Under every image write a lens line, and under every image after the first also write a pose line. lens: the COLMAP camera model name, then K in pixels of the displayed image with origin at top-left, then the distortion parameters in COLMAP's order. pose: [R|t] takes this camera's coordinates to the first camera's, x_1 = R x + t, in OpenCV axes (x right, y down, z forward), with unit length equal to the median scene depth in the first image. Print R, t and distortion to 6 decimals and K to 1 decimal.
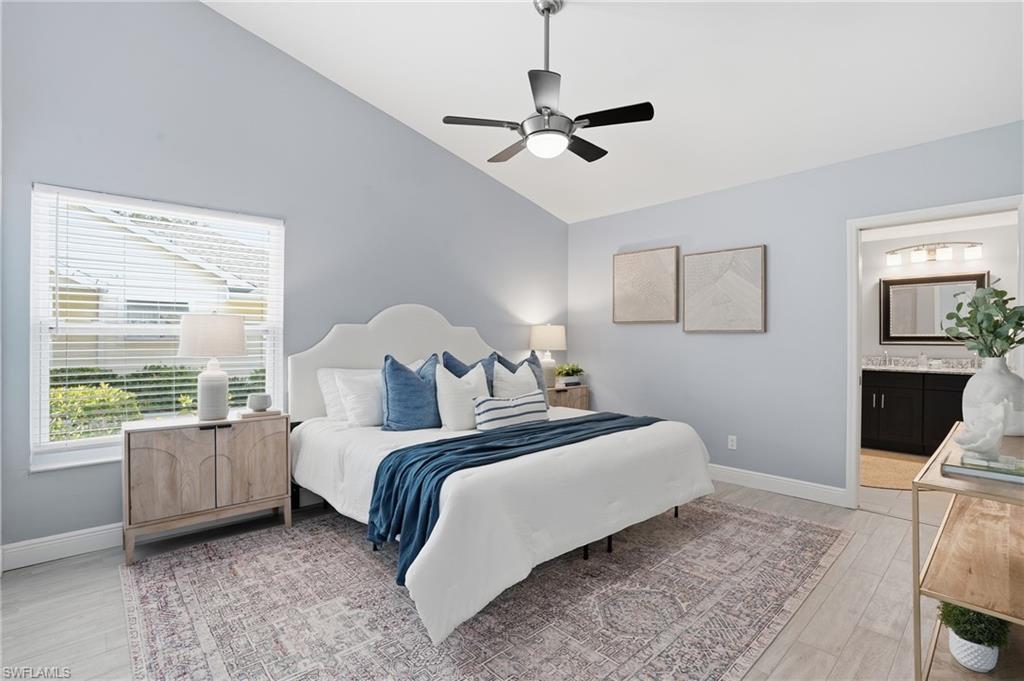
lens RADIAL K [[467.9, 0, 509.1], [0, 467.9, 334.8], [0, 0, 1]] dist [-0.061842, 0.017665]
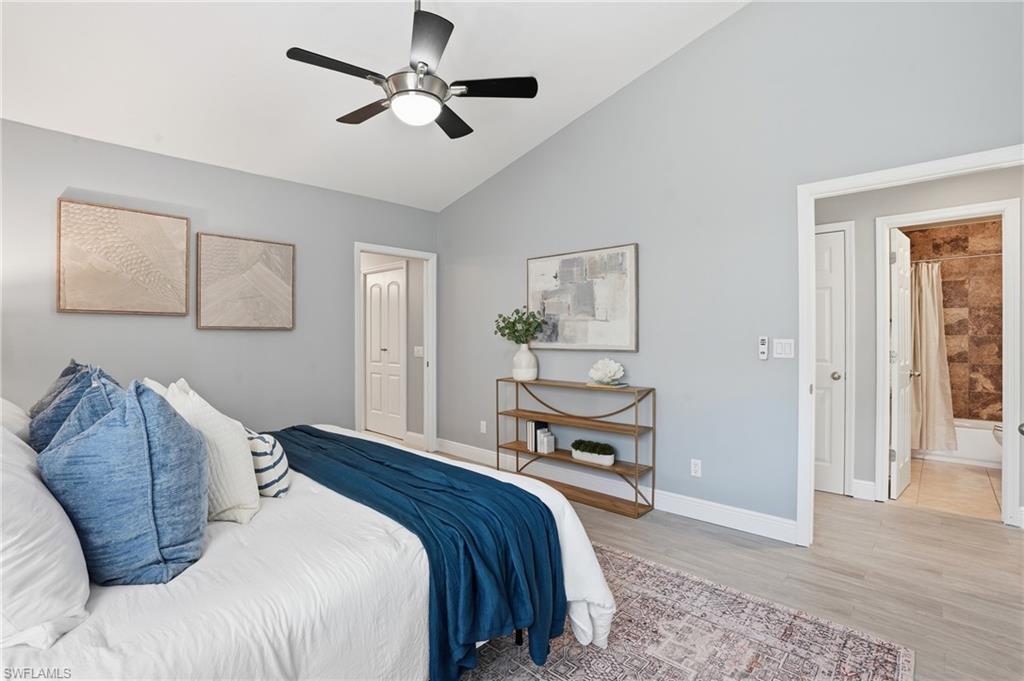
lens RADIAL K [[467.9, 0, 509.1], [0, 467.9, 334.8], [0, 0, 1]] dist [-0.061842, 0.017665]
pose [[-0.080294, -0.002662, 0.996768, -0.515450], [-0.006595, 0.999976, 0.002140, 0.002020], [-0.996749, -0.006402, -0.080310, 0.584728]]
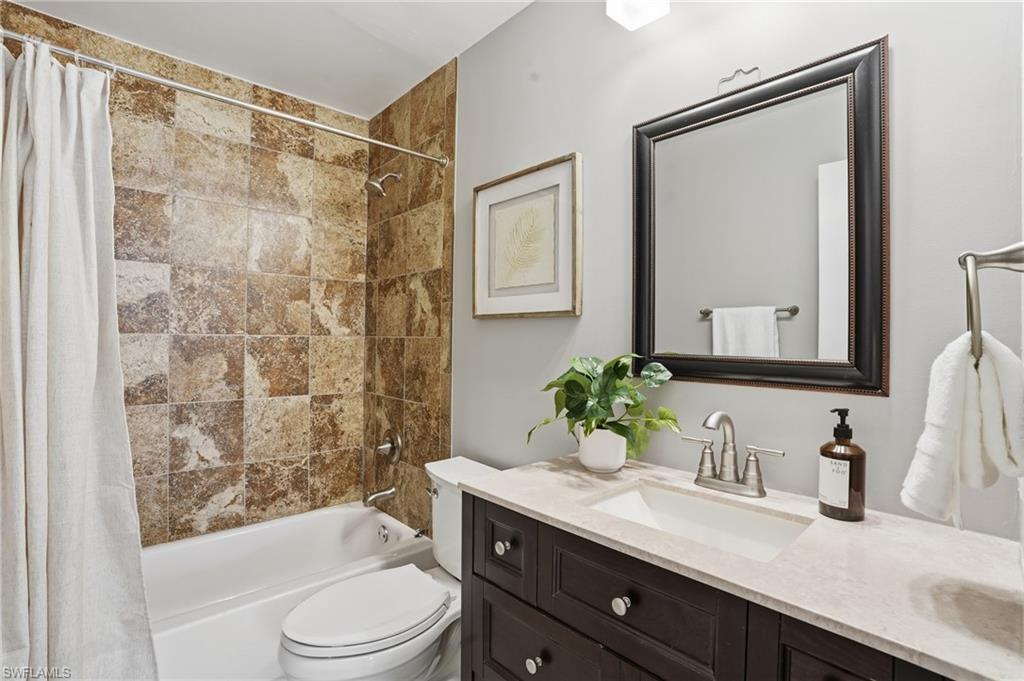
lens RADIAL K [[477.5, 0, 505.0], [0, 477.5, 338.0], [0, 0, 1]] dist [-0.058554, 0.021387]
pose [[-0.999905, -0.013722, -0.001228, -0.352006], [-0.013713, 0.999883, -0.006729, 0.001684], [0.001320, -0.006712, -0.999977, 0.401456]]
